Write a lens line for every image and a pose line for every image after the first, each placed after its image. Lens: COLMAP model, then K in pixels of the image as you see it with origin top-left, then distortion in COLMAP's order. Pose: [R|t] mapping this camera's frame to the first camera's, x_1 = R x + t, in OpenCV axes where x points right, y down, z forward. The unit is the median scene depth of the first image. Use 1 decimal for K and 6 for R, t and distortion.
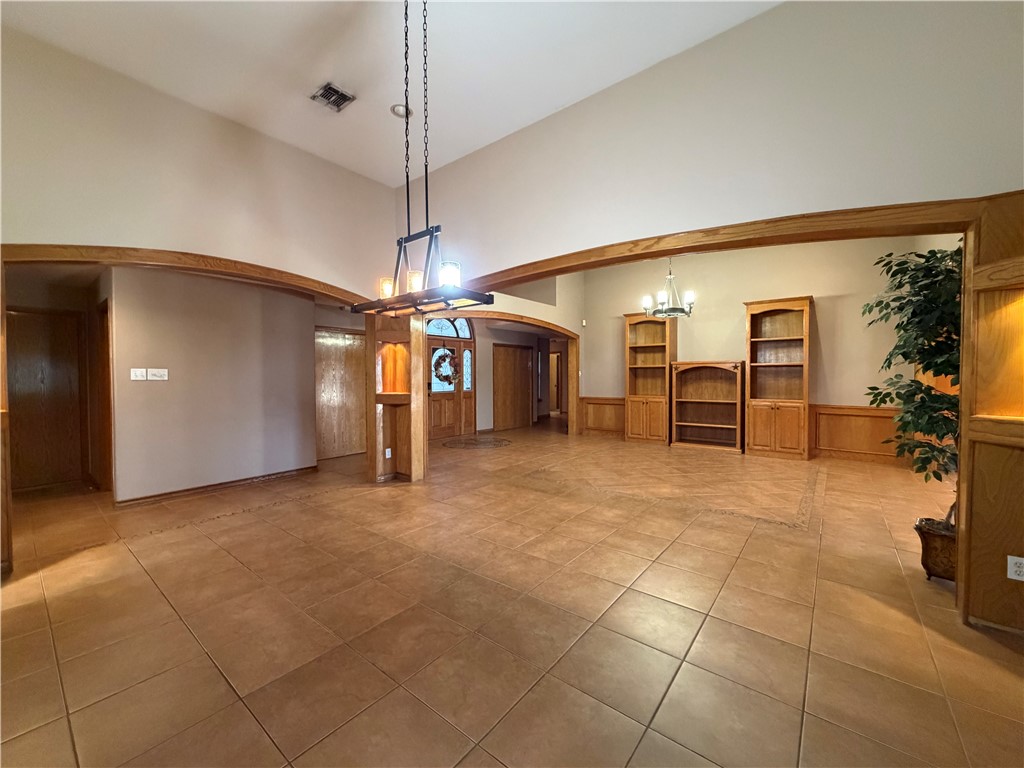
lens RADIAL K [[408.4, 0, 512.0], [0, 408.4, 384.0], [0, 0, 1]] dist [0.000124, -0.000237]
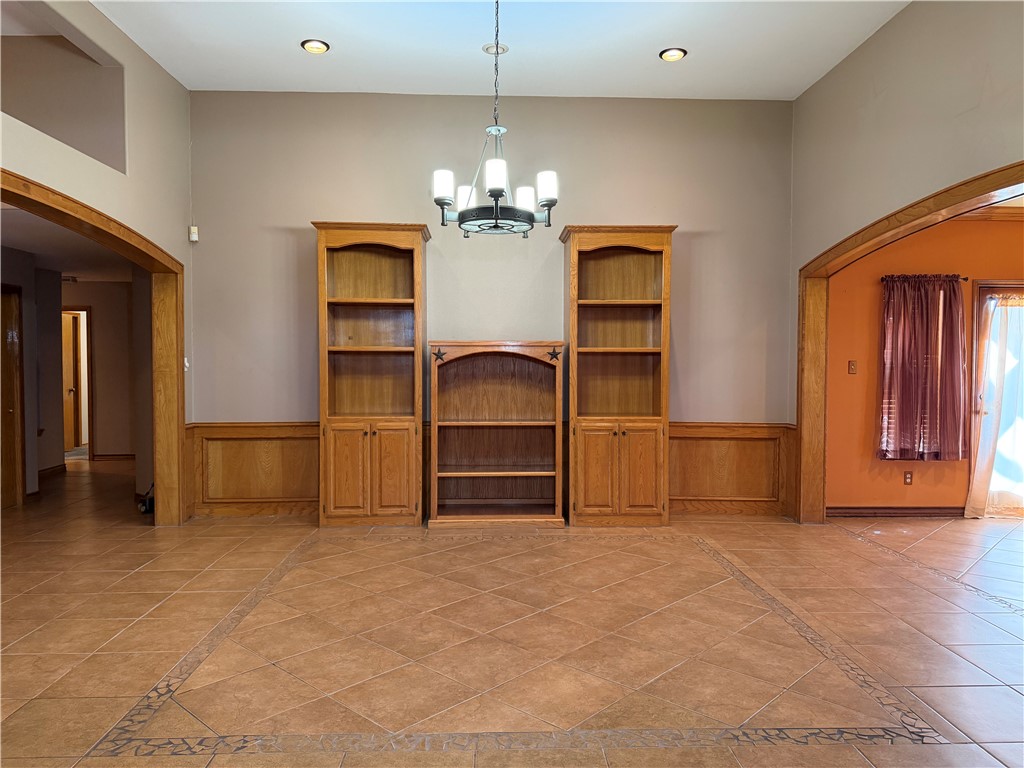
lens RADIAL K [[710.0, 0, 512.0], [0, 710.0, 384.0], [0, 0, 1]] dist [0.123392, -0.161040]
pose [[0.761236, -0.013235, 0.648339, -0.058148], [0.008521, 0.999910, 0.010407, -0.014403], [-0.648419, -0.002398, 0.761280, 0.366225]]
